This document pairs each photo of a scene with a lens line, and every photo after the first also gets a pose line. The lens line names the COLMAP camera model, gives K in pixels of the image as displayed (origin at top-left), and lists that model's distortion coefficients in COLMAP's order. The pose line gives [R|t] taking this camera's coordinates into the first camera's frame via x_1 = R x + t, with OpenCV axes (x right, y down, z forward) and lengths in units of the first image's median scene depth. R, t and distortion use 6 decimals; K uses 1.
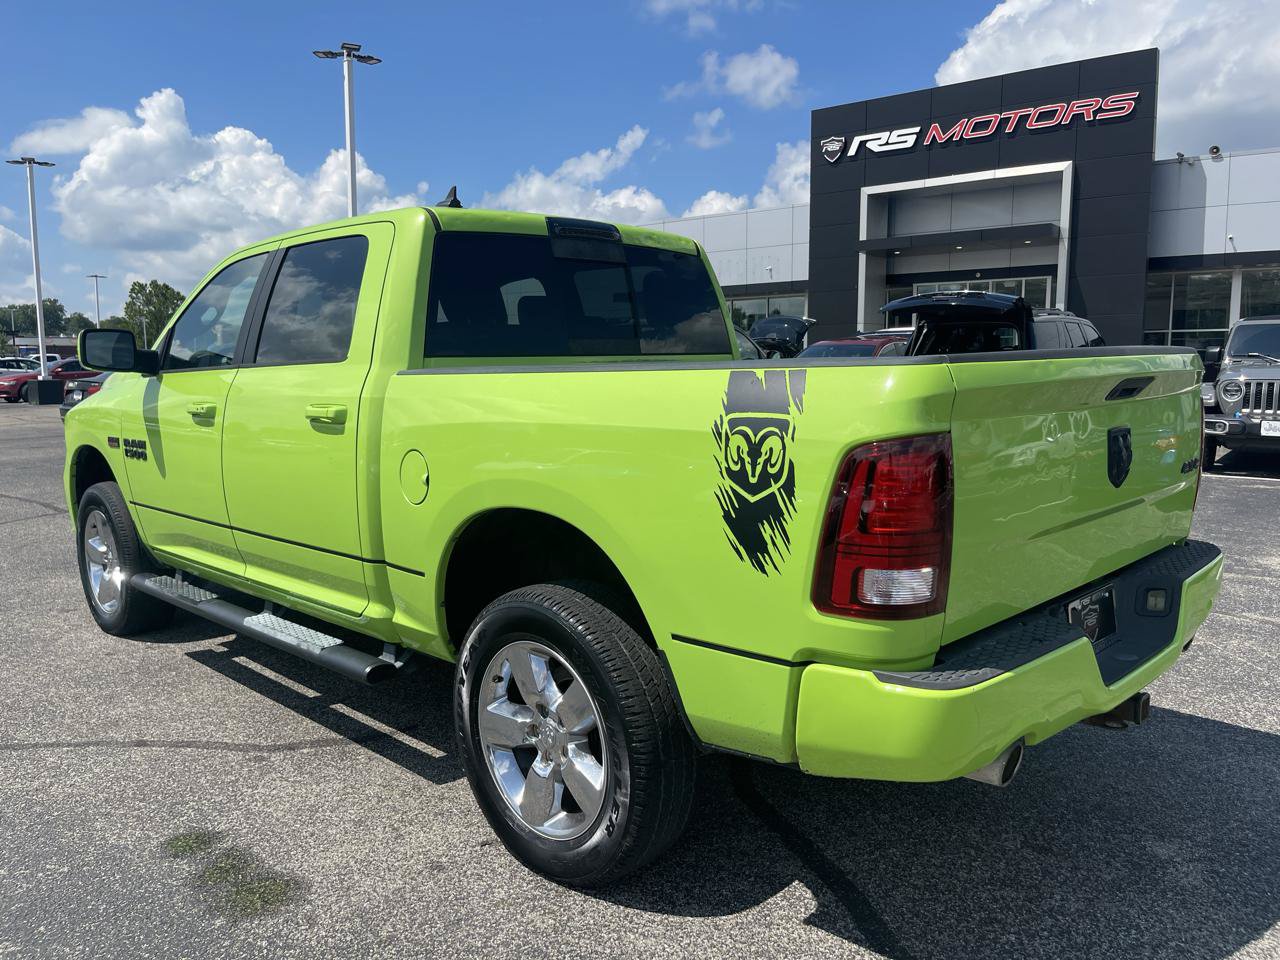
lens RADIAL K [[992.9, 0, 610.2], [0, 992.9, 498.2], [0, 0, 1]] dist [0.004557, 0.002159]
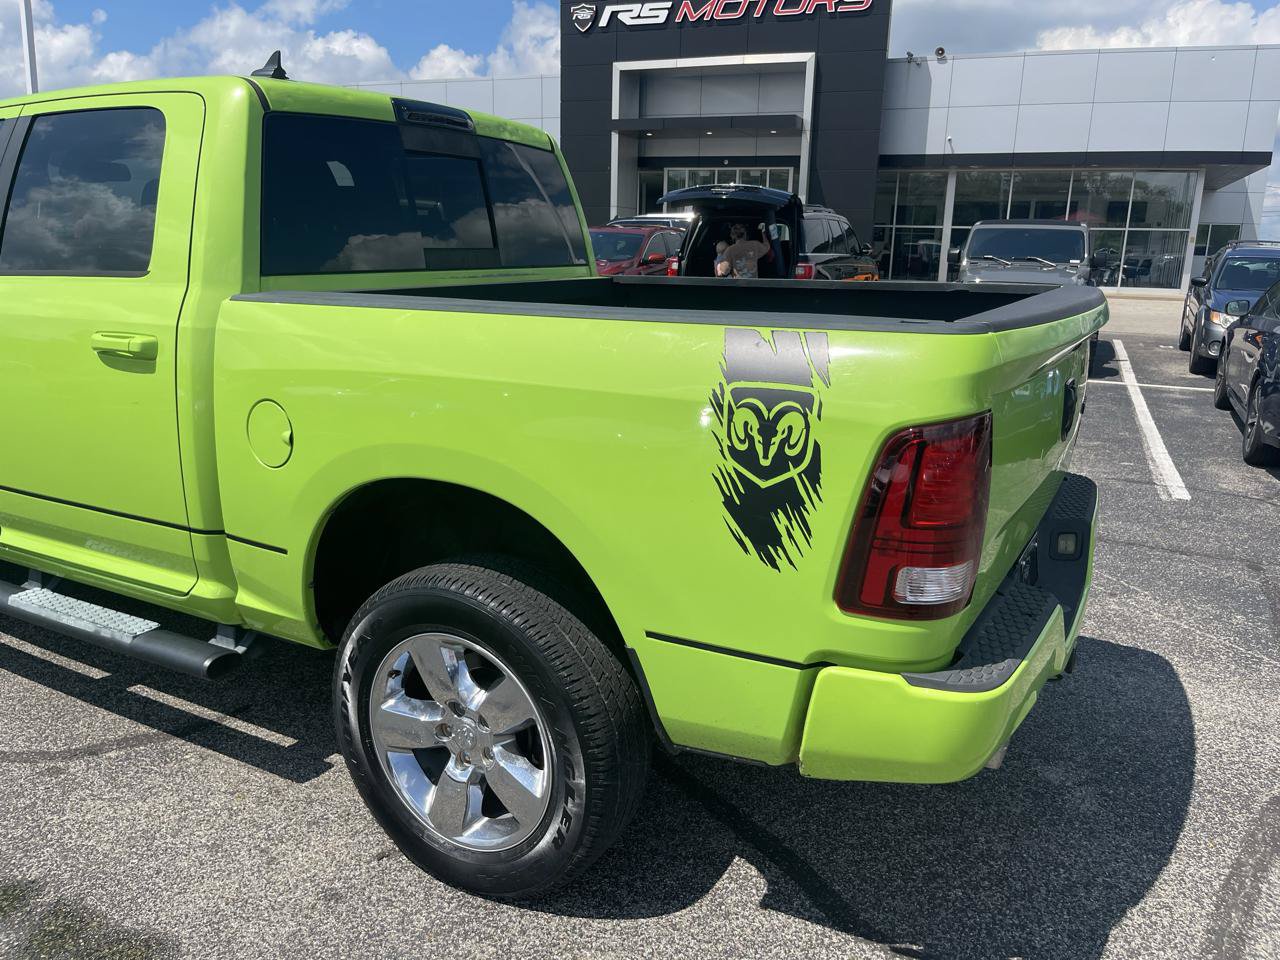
lens RADIAL K [[999.9, 0, 640.0], [0, 999.9, 505.1], [0, 0, 1]] dist [0.005726, 0.002983]
pose [[0.958983, -0.043824, 0.280056, -0.137433], [0.008876, 0.992135, 0.124860, -0.061169], [-0.283325, -0.117252, 0.951829, 0.138625]]
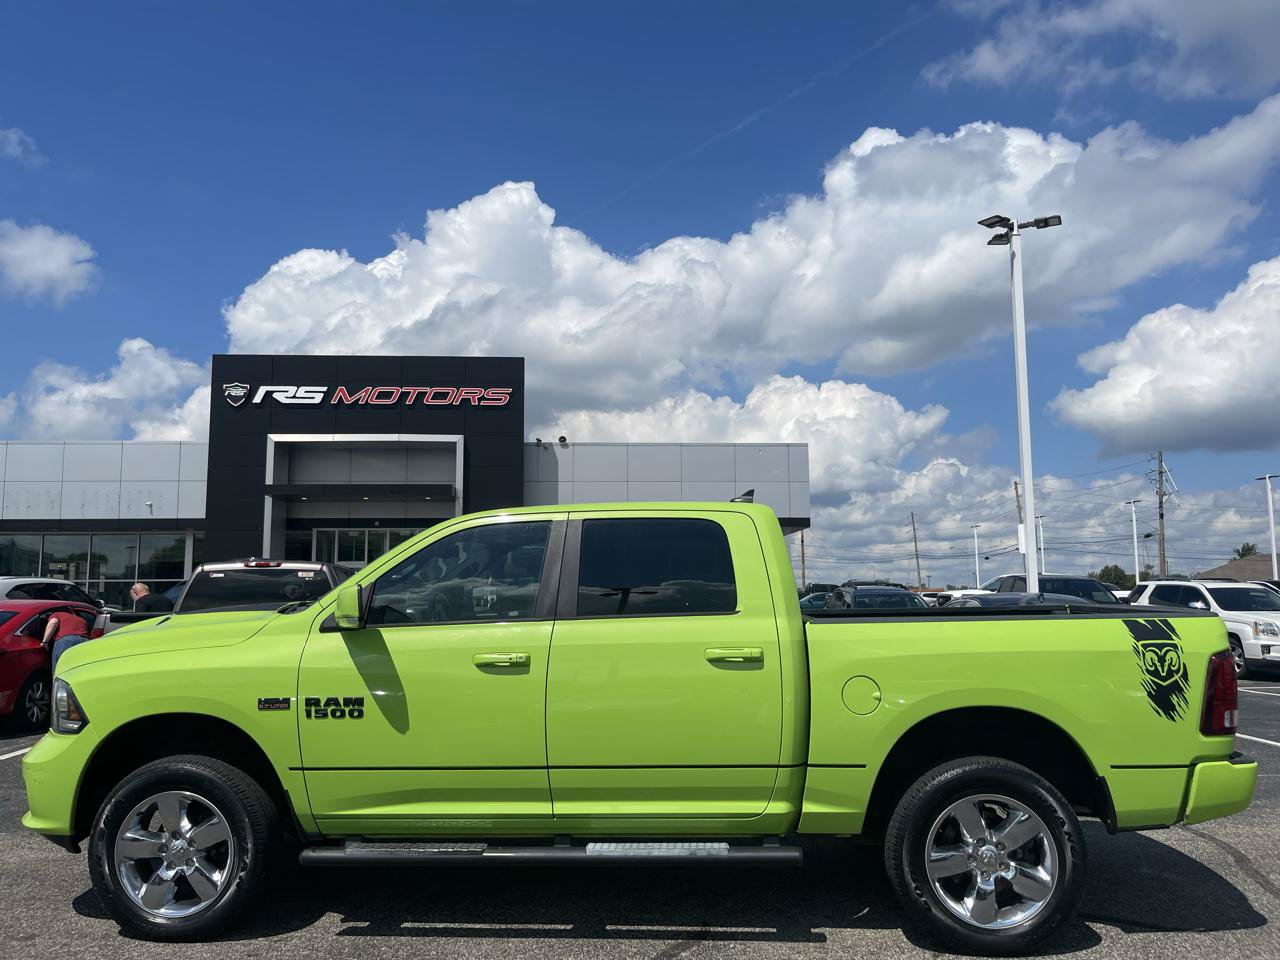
lens RADIAL K [[997.7, 0, 653.2], [0, 997.7, 487.5], [0, 0, 1]] dist [0.003262, 0.004181]
pose [[0.737724, 0.076840, 0.670715, -1.358580], [0.091445, 0.972971, -0.212050, -0.034844], [-0.668880, 0.217768, 0.710758, 0.114940]]
